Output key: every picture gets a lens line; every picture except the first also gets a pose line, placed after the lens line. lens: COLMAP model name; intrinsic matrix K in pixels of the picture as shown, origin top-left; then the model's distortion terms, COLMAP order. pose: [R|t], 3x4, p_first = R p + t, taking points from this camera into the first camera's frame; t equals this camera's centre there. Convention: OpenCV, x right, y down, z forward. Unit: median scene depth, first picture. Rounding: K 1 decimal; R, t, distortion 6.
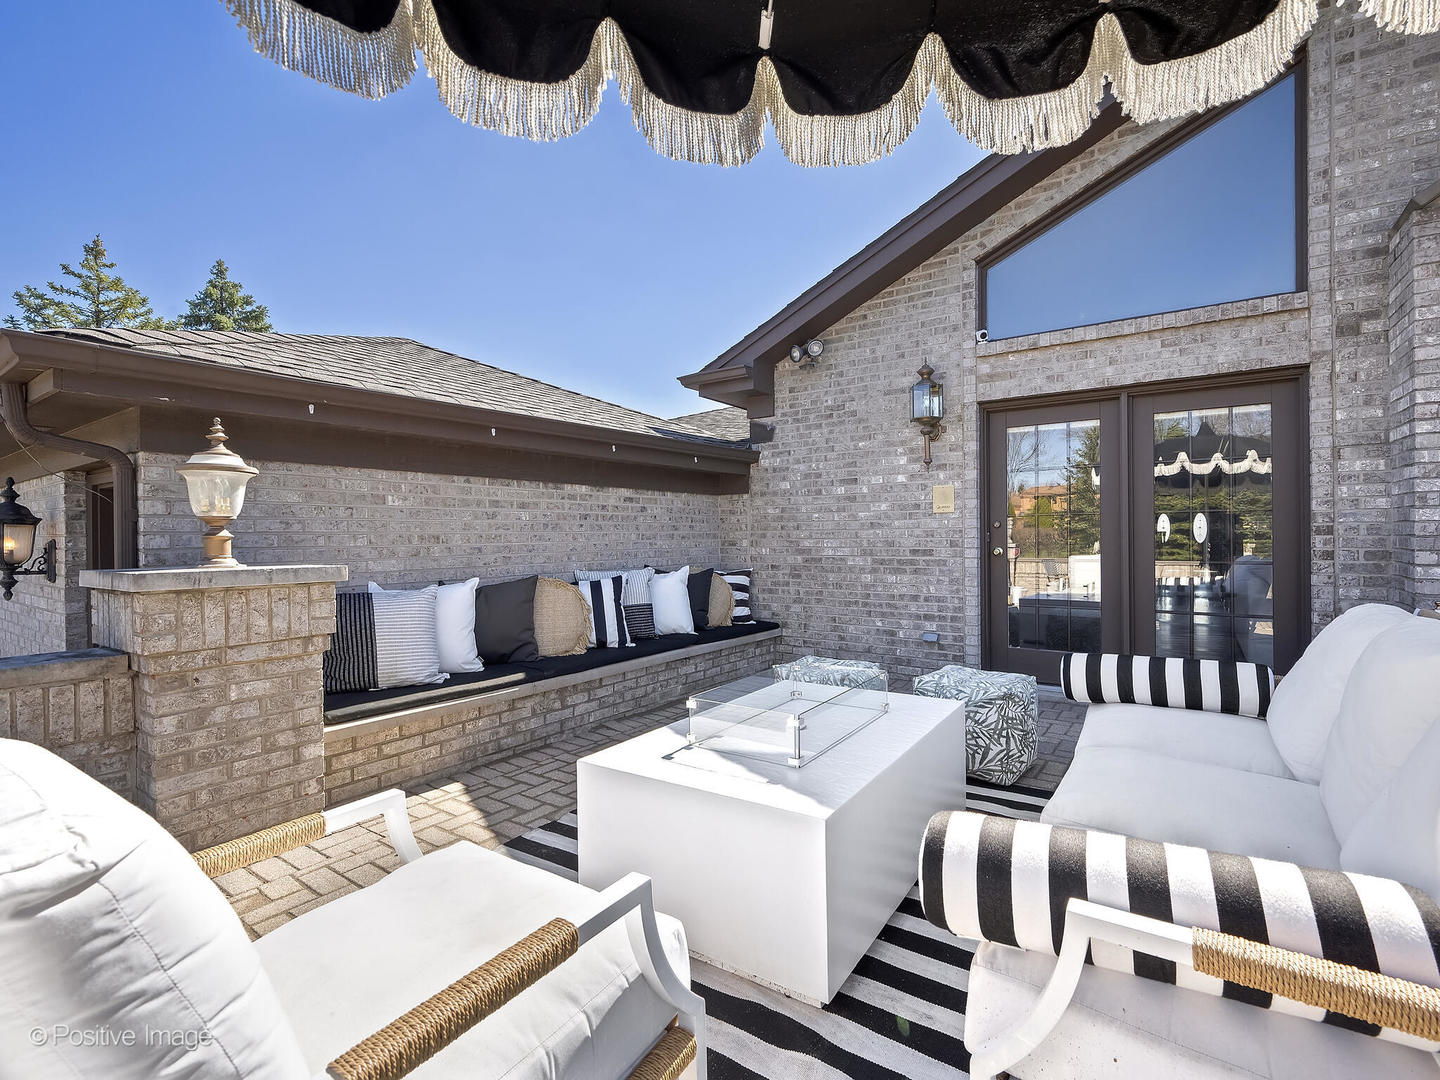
lens RADIAL K [[657.2, 0, 719.3], [0, 657.2, 531.8], [0, 0, 1]] dist [0.005857, -0.000419]
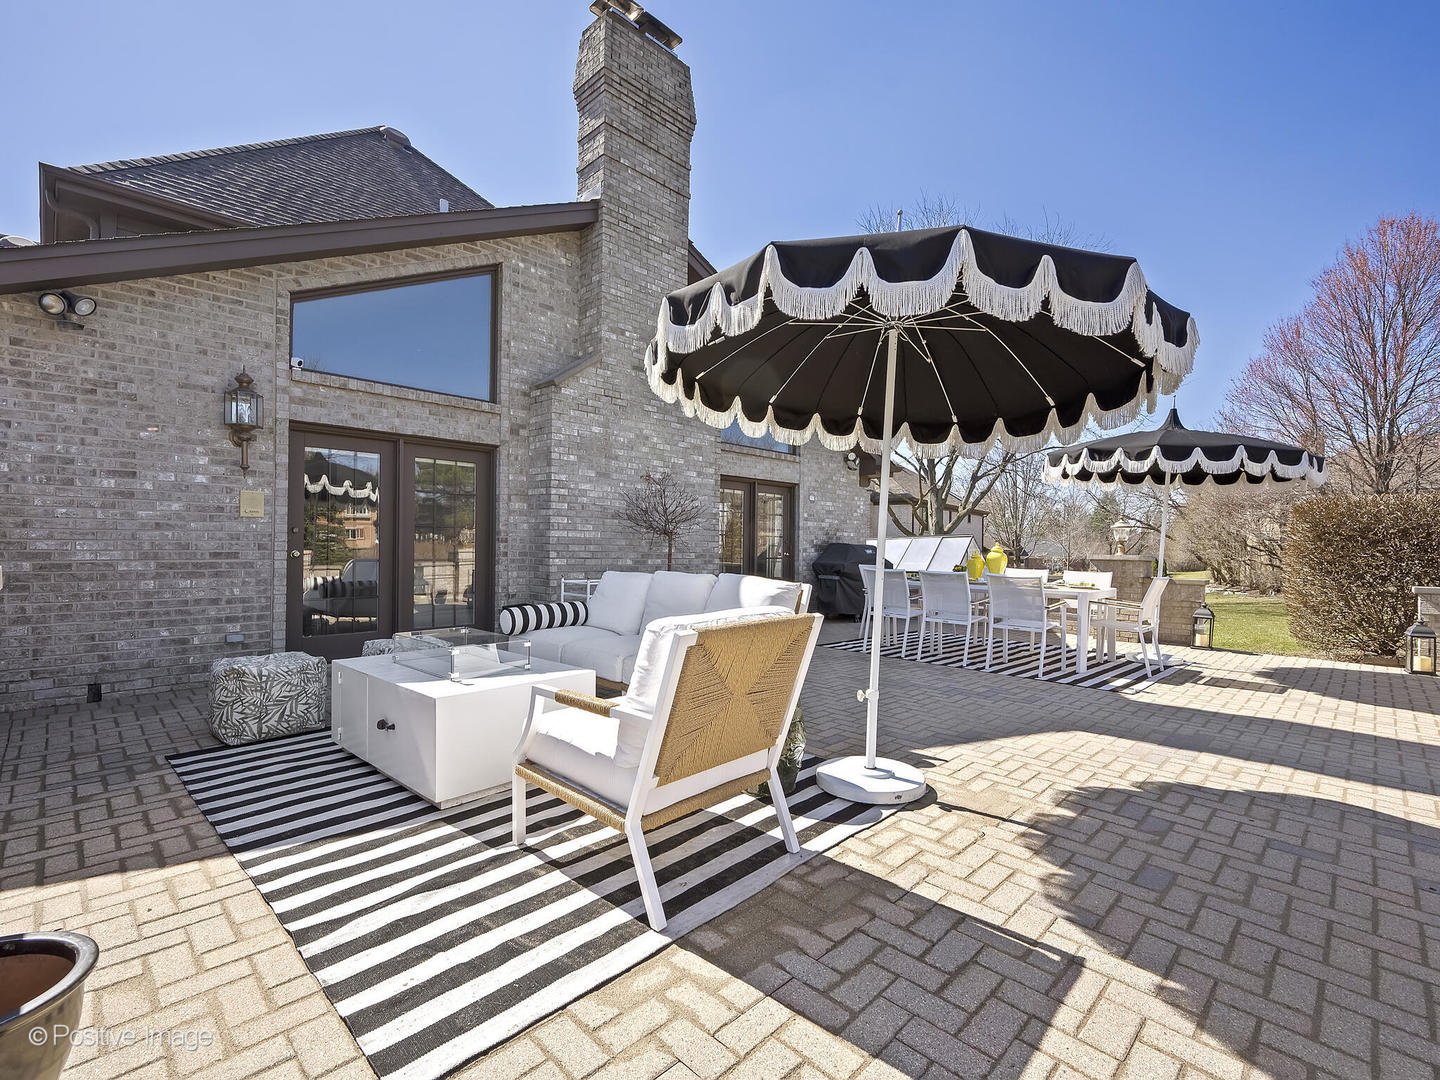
lens RADIAL K [[657.2, 0, 716.1], [0, 657.2, 545.0], [0, 0, 1]] dist [0.005857, -0.000419]
pose [[0.184603, 0.014135, 0.982711, -0.543828], [-0.013093, 0.999843, -0.011922, 0.017988], [-0.982726, -0.010666, 0.184759, 0.078047]]
